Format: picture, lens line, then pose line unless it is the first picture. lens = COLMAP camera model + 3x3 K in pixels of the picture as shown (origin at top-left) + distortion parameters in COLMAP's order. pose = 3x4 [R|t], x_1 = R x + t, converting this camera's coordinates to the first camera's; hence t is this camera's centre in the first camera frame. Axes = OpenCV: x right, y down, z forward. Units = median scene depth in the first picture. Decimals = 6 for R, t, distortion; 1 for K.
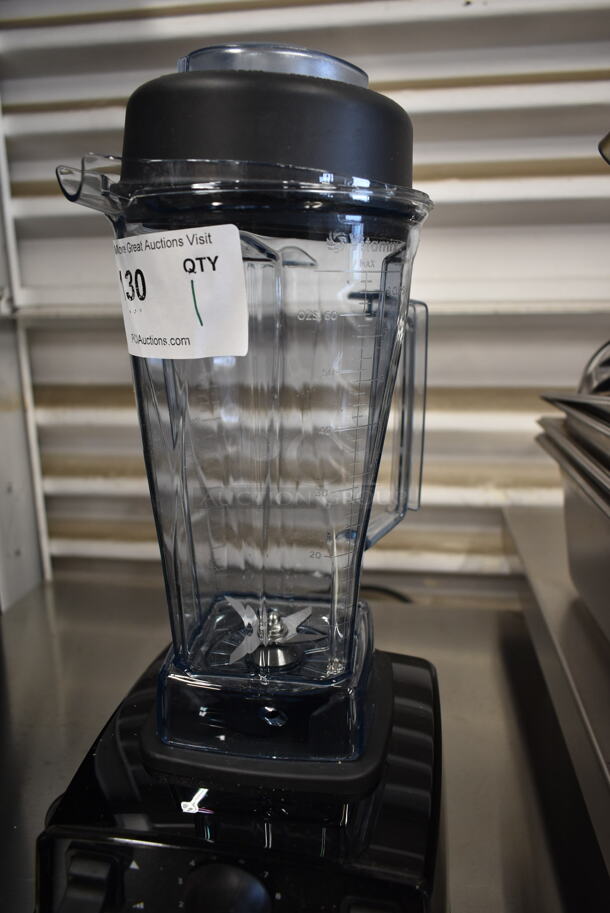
lens RADIAL K [[688.0, 0, 305.0], [0, 688.0, 456.5], [0, 0, 1]] dist [-0.016190, -0.000324]
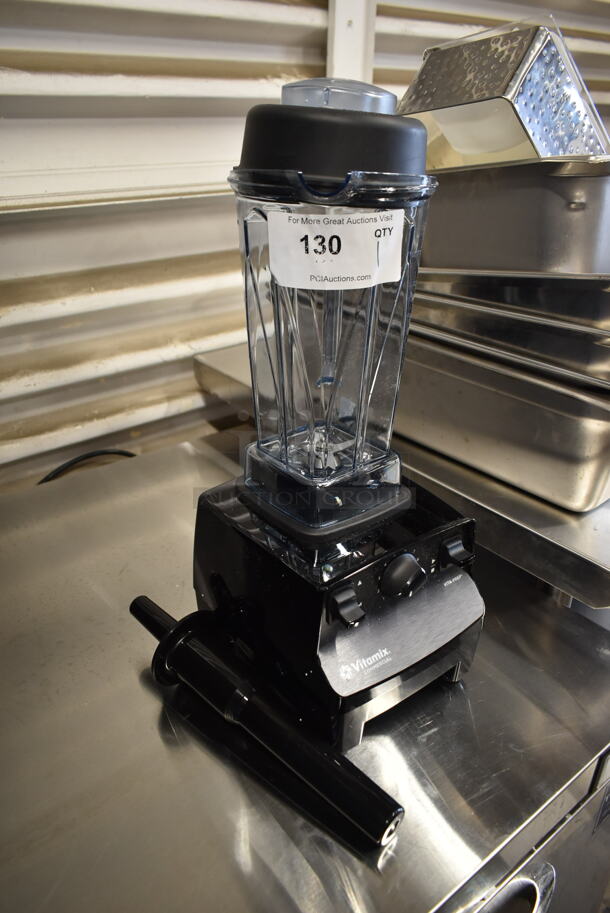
lens RADIAL K [[688.0, 0, 305.0], [0, 688.0, 456.5], [0, 0, 1]] dist [-0.016190, -0.000324]
pose [[0.676169, -0.317093, 0.665017, -1.080532], [0.163162, 0.944677, 0.284542, -0.179506], [-0.718452, -0.083893, 0.690499, -0.071165]]
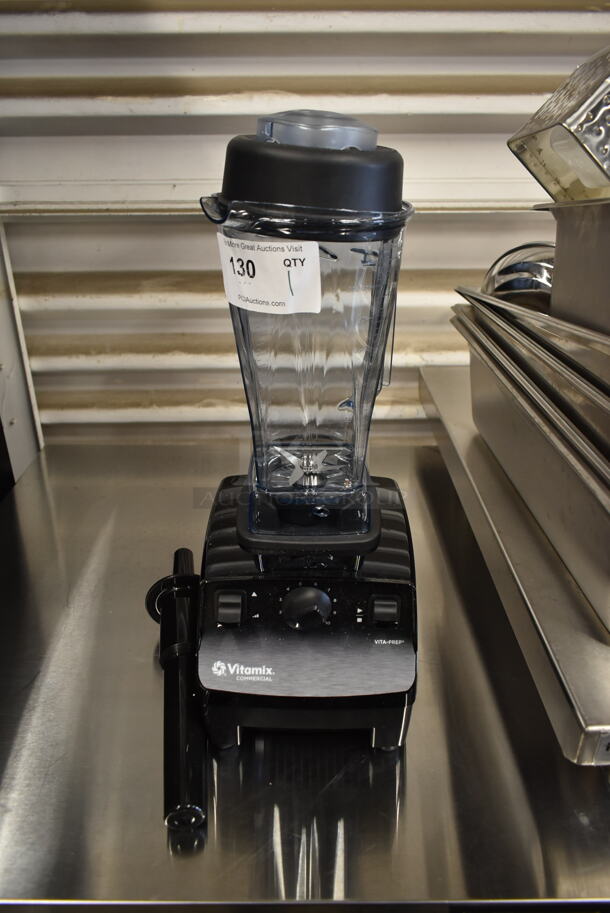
lens RADIAL K [[688.0, 0, 305.0], [0, 688.0, 456.5], [0, 0, 1]] dist [-0.016190, -0.000324]
pose [[0.987271, -0.062735, 0.146153, -0.274887], [0.029277, 0.974903, 0.220695, -0.121027], [-0.156330, -0.213607, 0.964330, -0.537822]]
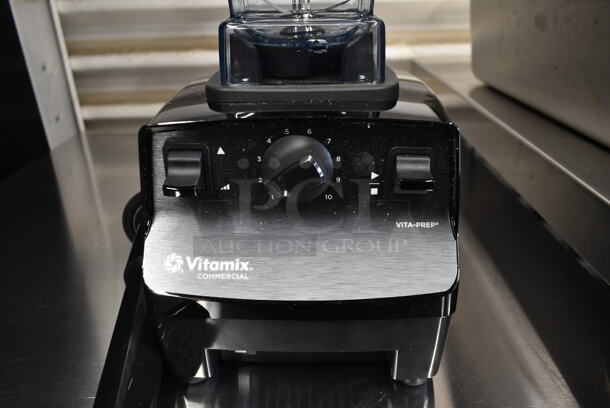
lens RADIAL K [[454.5, 0, 305.0], [0, 454.5, 204.0], [0, 0, 1]] dist [-0.022912, 0.000724]
pose [[0.990011, -0.072626, 0.120842, -0.155892], [0.047808, 0.979263, 0.196871, 0.408846], [-0.132634, -0.189128, 0.972954, 0.116567]]
